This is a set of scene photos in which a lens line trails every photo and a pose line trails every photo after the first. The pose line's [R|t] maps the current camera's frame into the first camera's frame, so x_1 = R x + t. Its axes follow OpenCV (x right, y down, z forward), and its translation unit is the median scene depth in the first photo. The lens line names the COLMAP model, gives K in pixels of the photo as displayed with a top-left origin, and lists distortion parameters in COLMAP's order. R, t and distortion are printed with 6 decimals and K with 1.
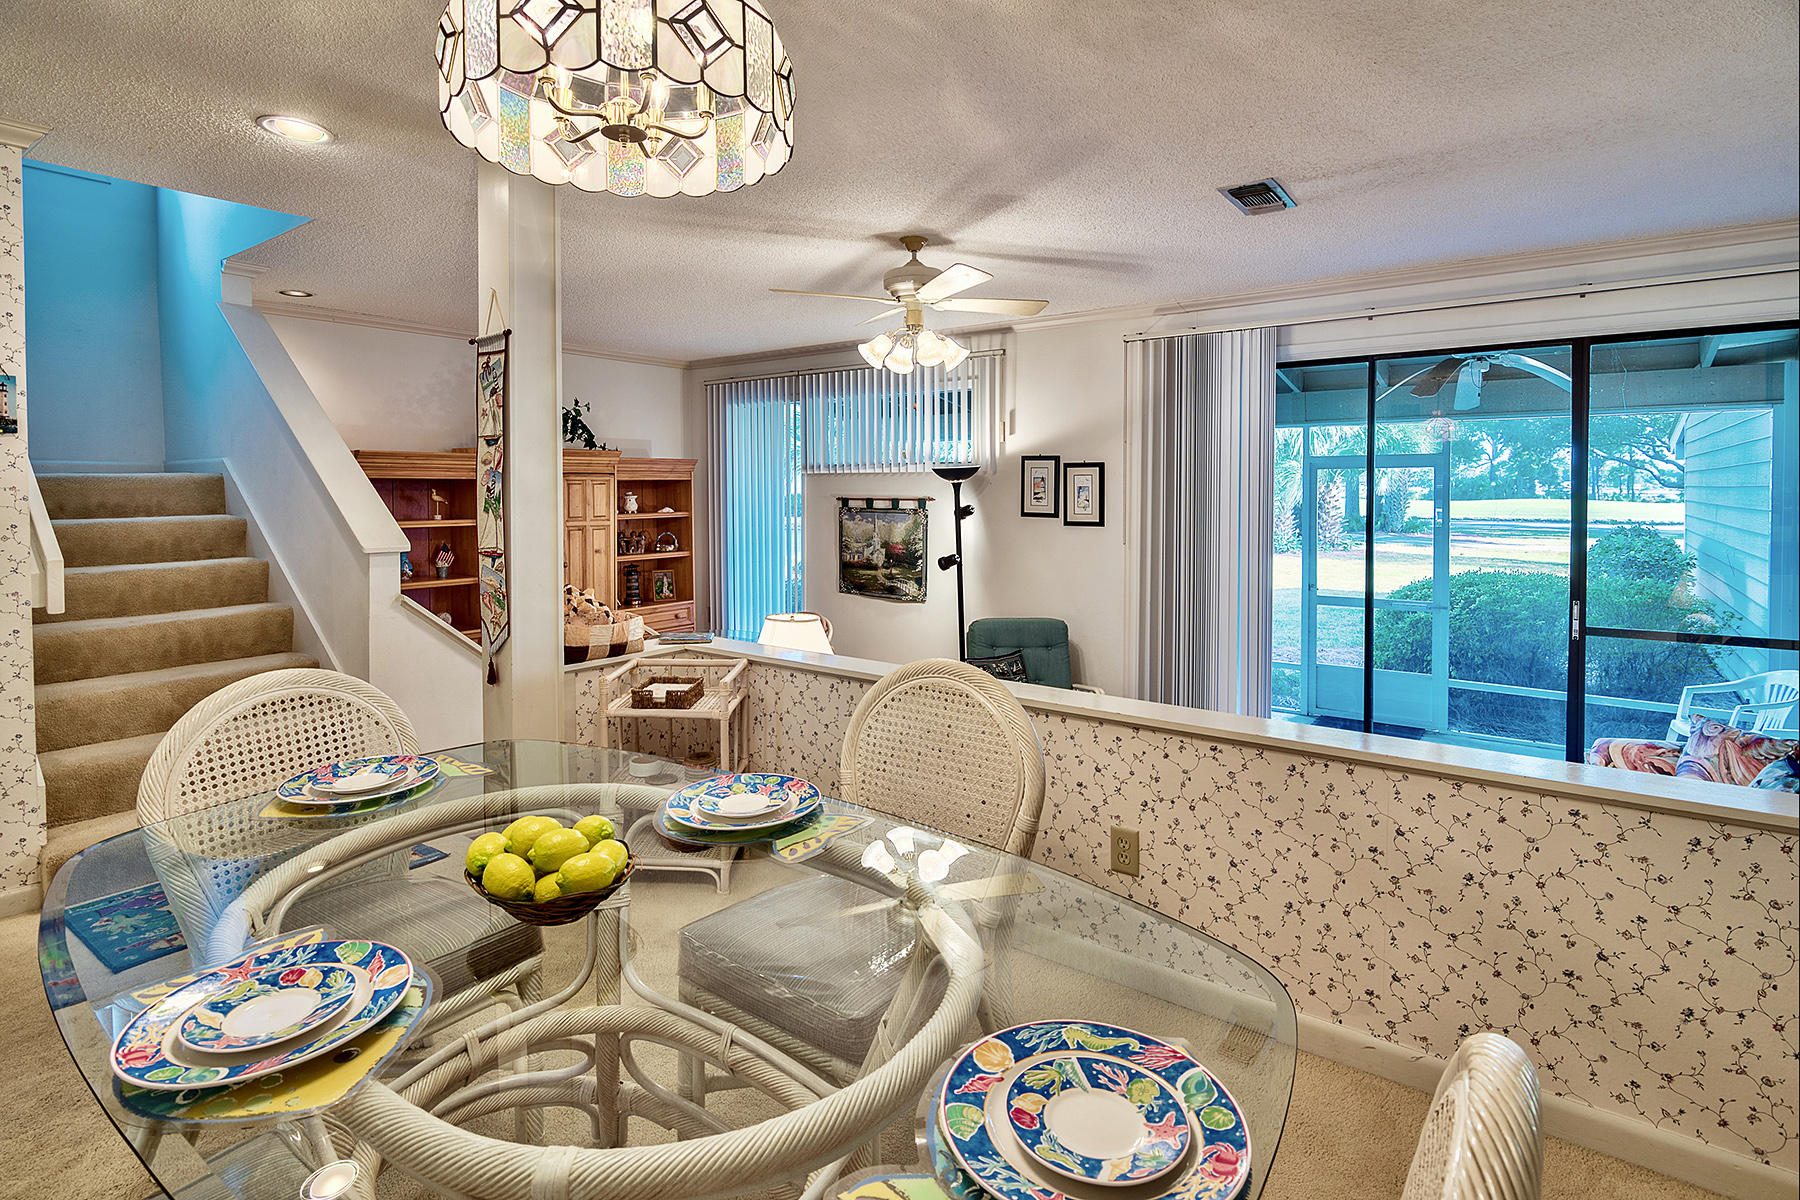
lens RADIAL K [[892.8, 0, 905.2], [0, 892.8, 522.3], [0, 0, 1]] dist [-0.002731, -0.000518]
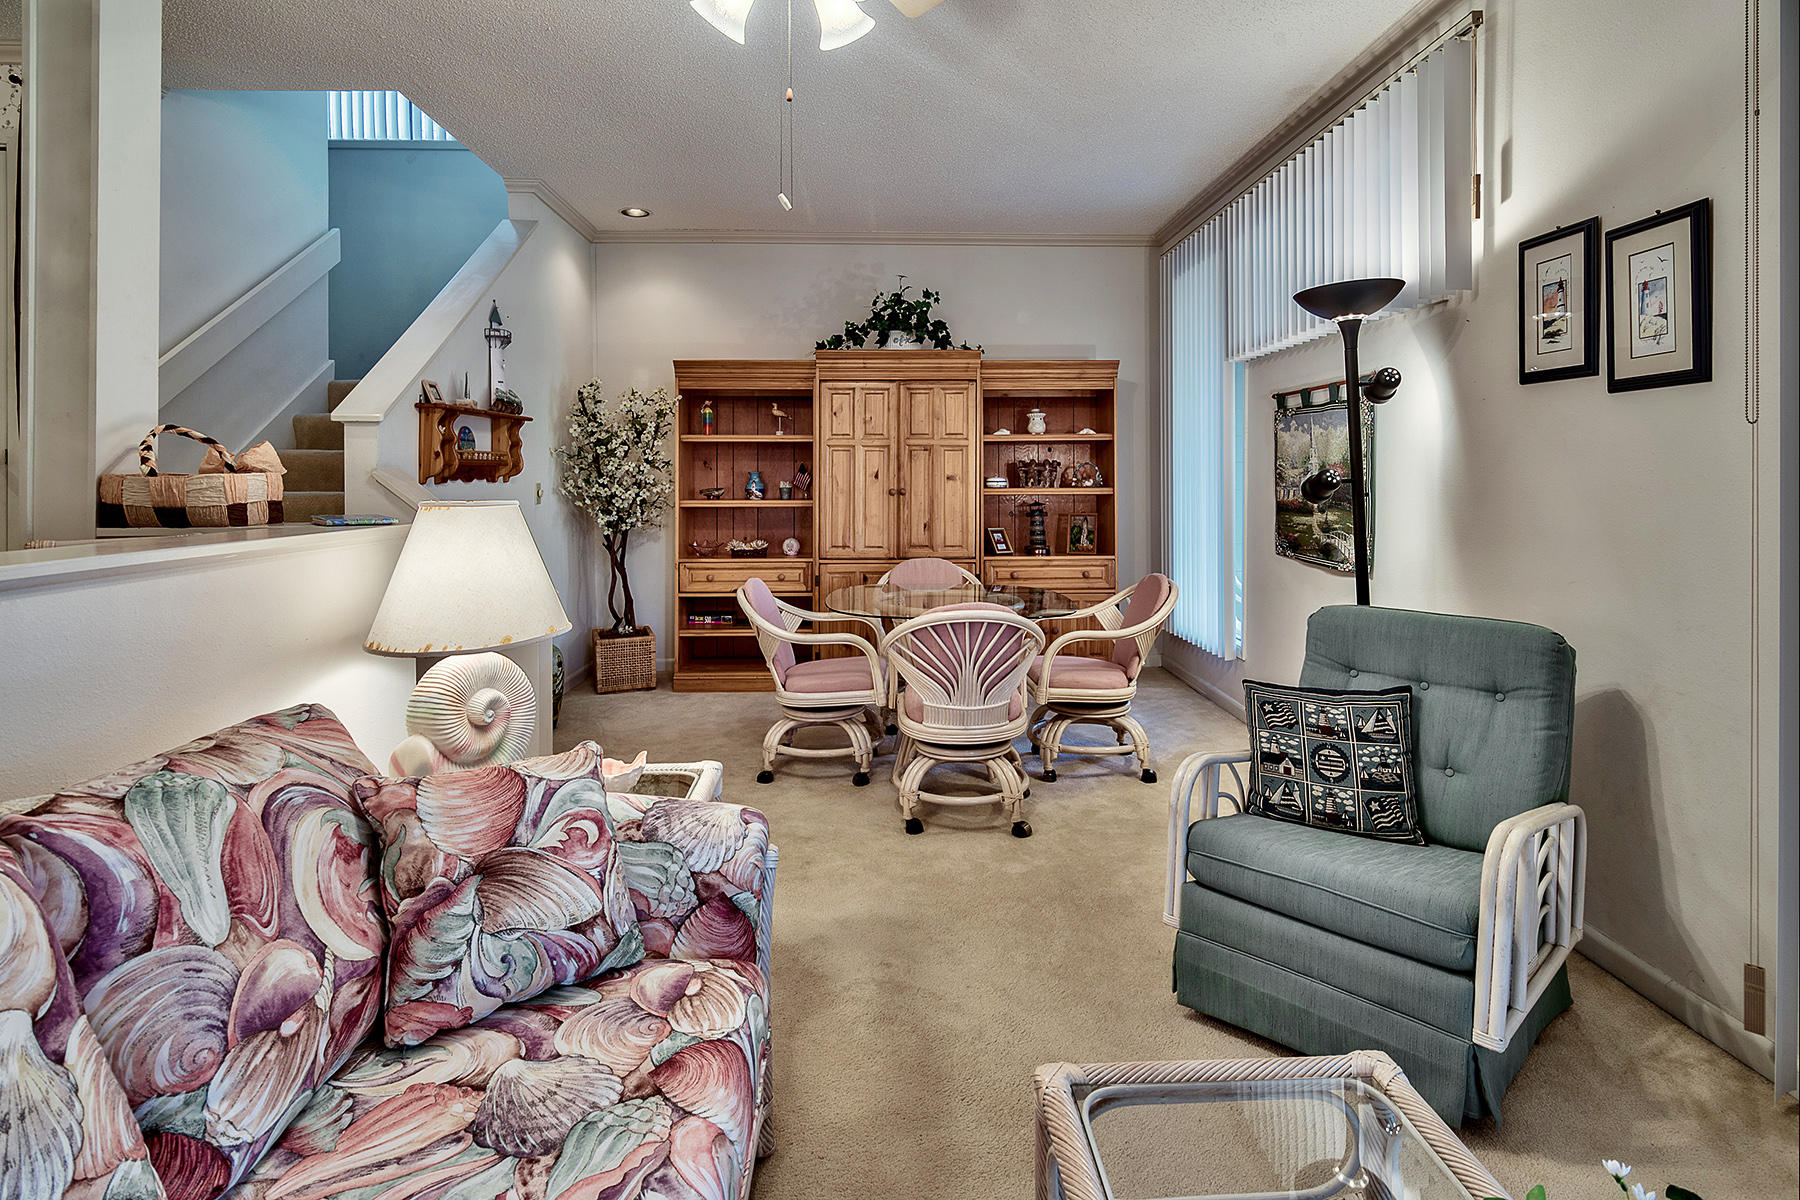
lens RADIAL K [[920.5, 0, 892.9], [0, 920.5, 477.6], [0, 0, 1]] dist [-0.002259, -0.000373]
pose [[0.608436, -0.000966, -0.793602, 0.297915], [-0.028589, 0.999323, -0.023135, 0.057202], [0.793087, 0.036765, 0.607997, 0.498400]]
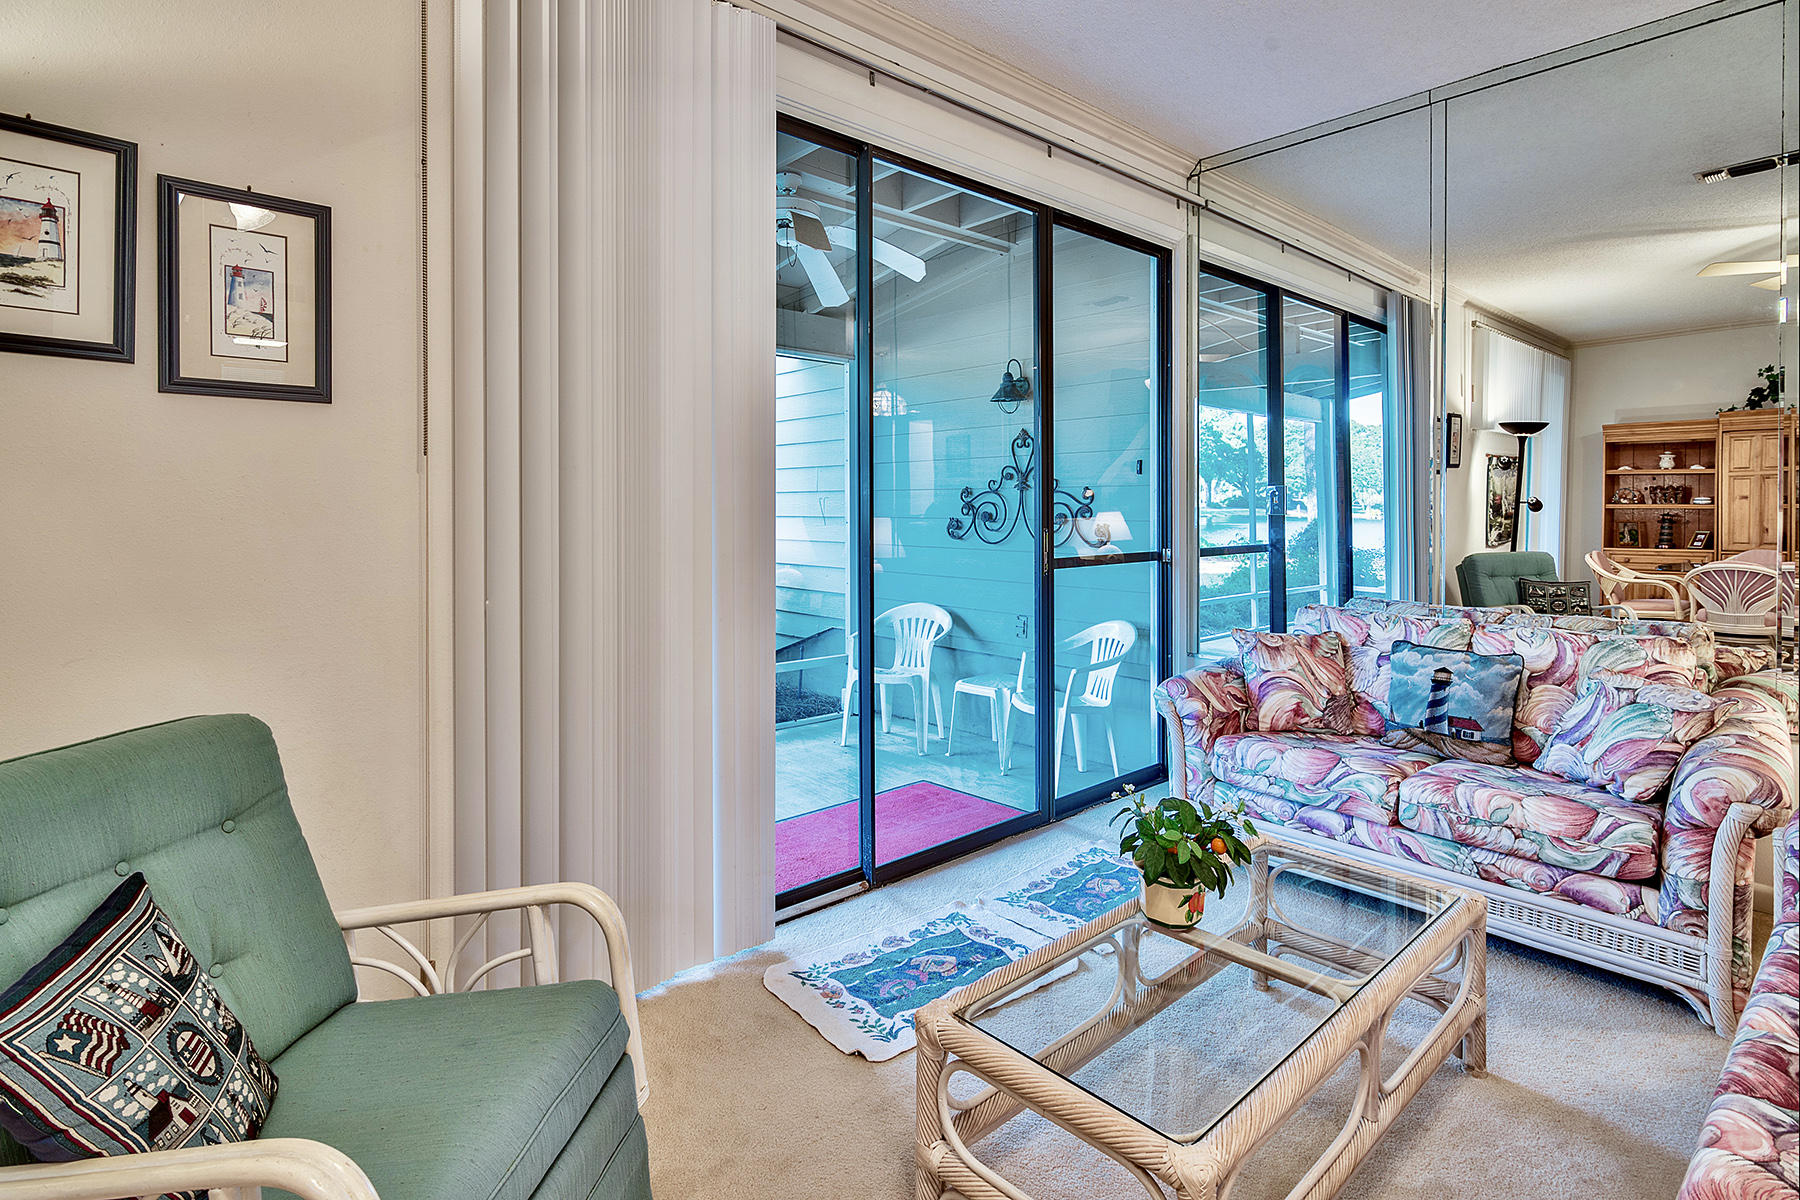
lens RADIAL K [[892.8, 0, 905.2], [0, 892.8, 522.3], [0, 0, 1]] dist [-0.002731, -0.000518]
pose [[0.188383, -0.015716, 0.981970, -0.059573], [0.033364, 0.999397, 0.009595, 0.049897], [-0.981529, 0.030955, 0.188793, 0.692294]]
